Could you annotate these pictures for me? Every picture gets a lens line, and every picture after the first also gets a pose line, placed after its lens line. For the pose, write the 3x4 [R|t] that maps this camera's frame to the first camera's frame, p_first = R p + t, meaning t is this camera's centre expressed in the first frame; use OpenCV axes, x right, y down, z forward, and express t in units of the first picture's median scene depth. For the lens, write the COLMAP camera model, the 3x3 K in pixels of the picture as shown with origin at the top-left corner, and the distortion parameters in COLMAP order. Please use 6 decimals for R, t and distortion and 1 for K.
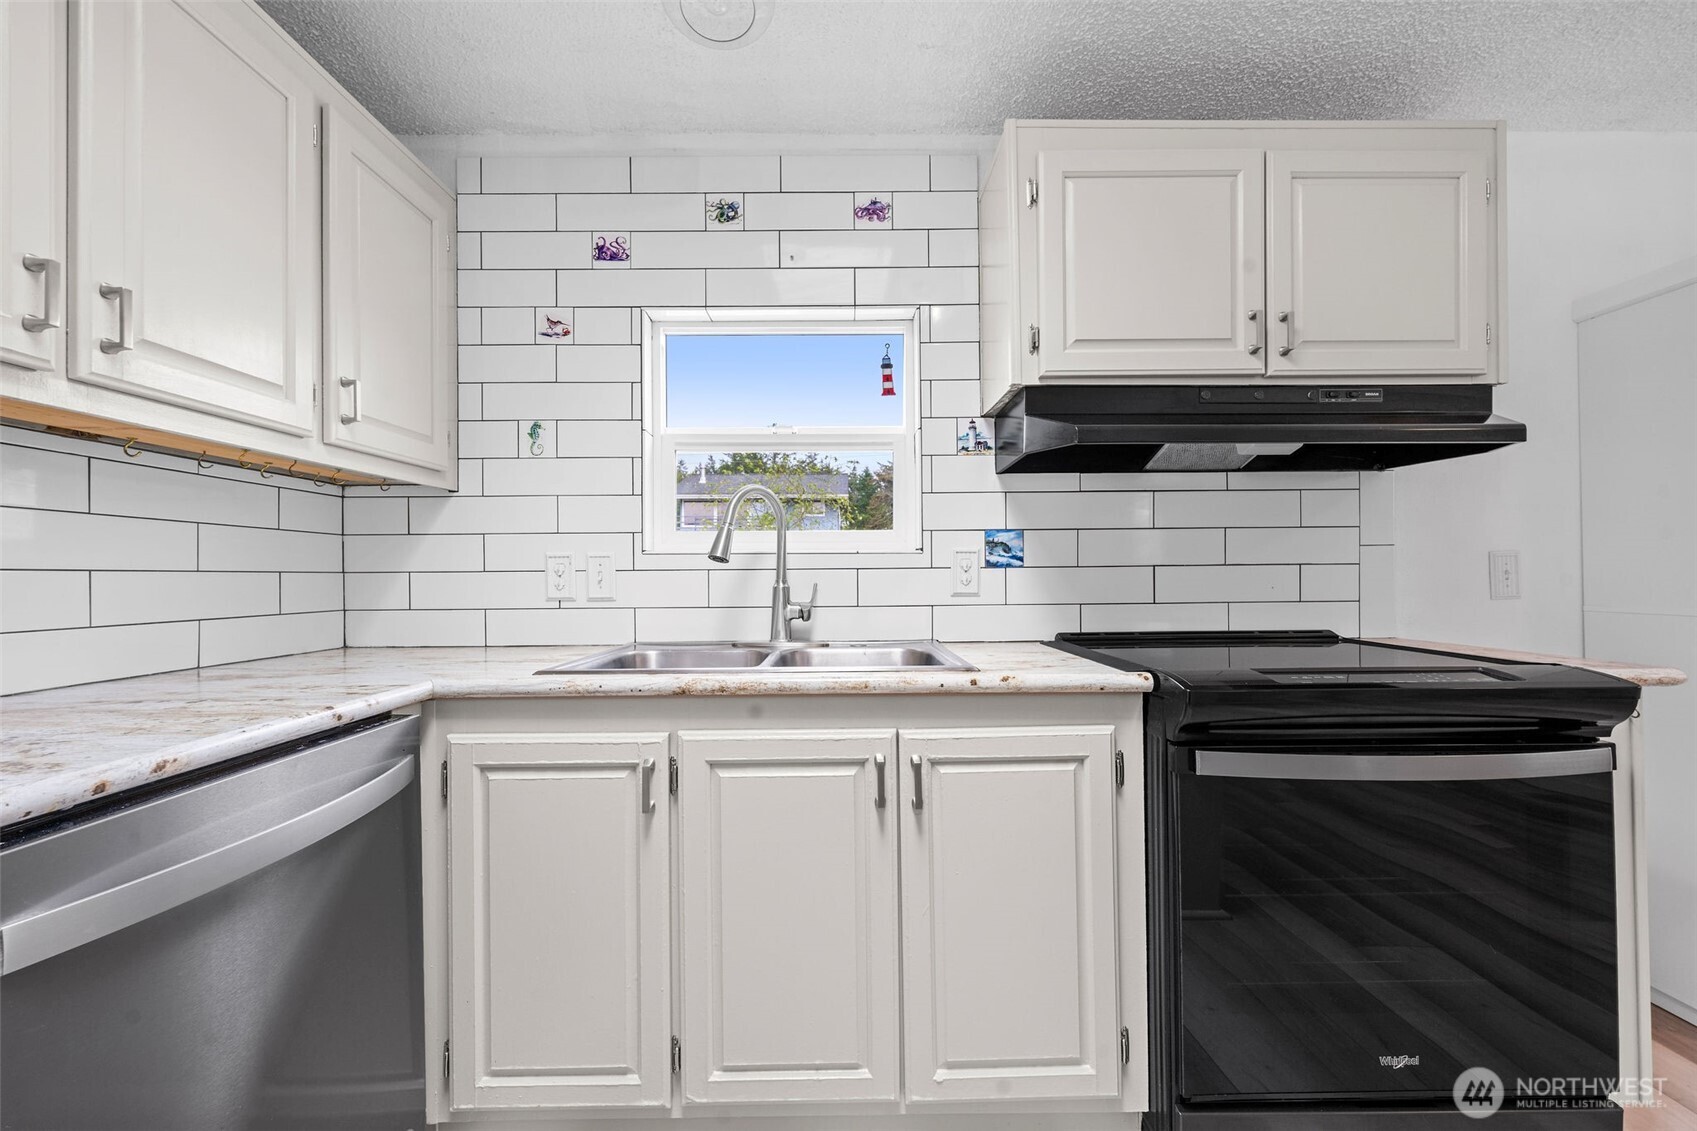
lens RADIAL K [[670.1, 0, 845.3], [0, 670.1, 569.3], [0, 0, 1]] dist [-0.000255, -0.000236]
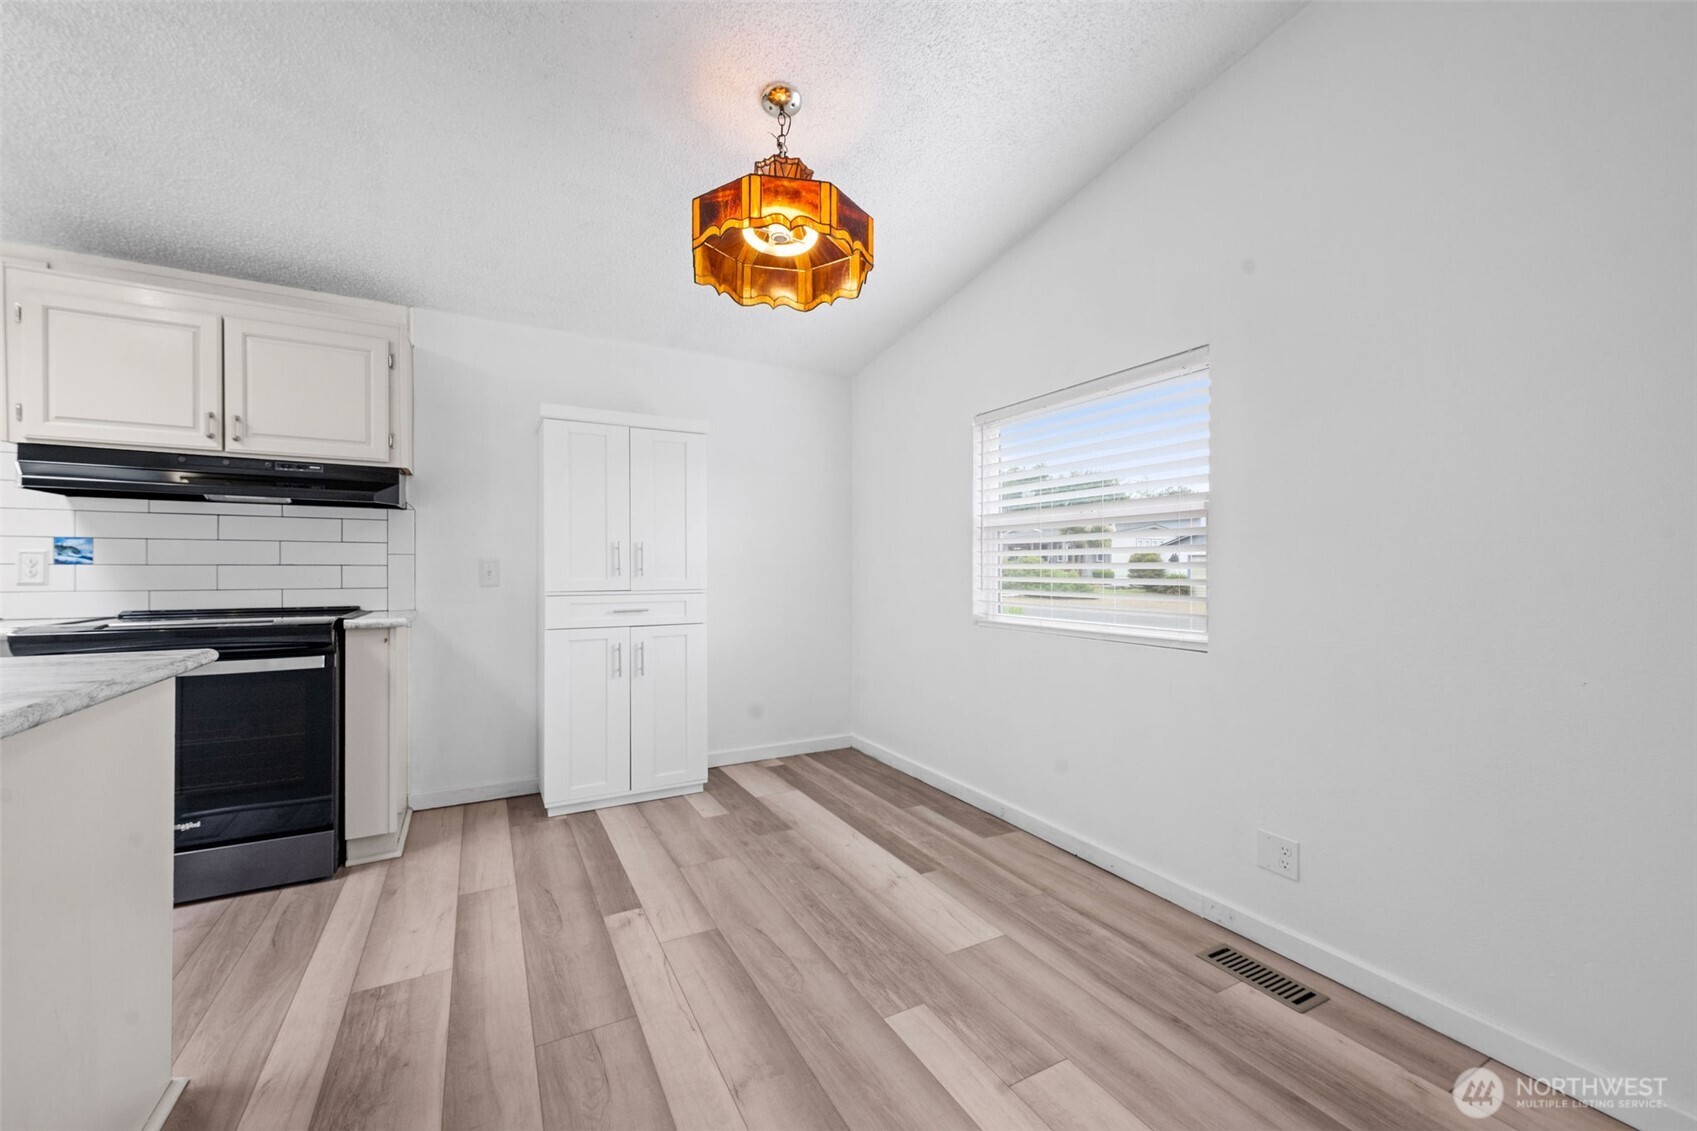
lens RADIAL K [[670.1, 0, 860.7], [0, 670.1, 570.7], [0, 0, 1]] dist [-0.000255, -0.000236]
pose [[0.875939, 0.011464, 0.482286, 1.183914], [-0.014665, 0.999888, 0.002868, -0.020990], [-0.482199, -0.009585, 0.876009, -1.192039]]
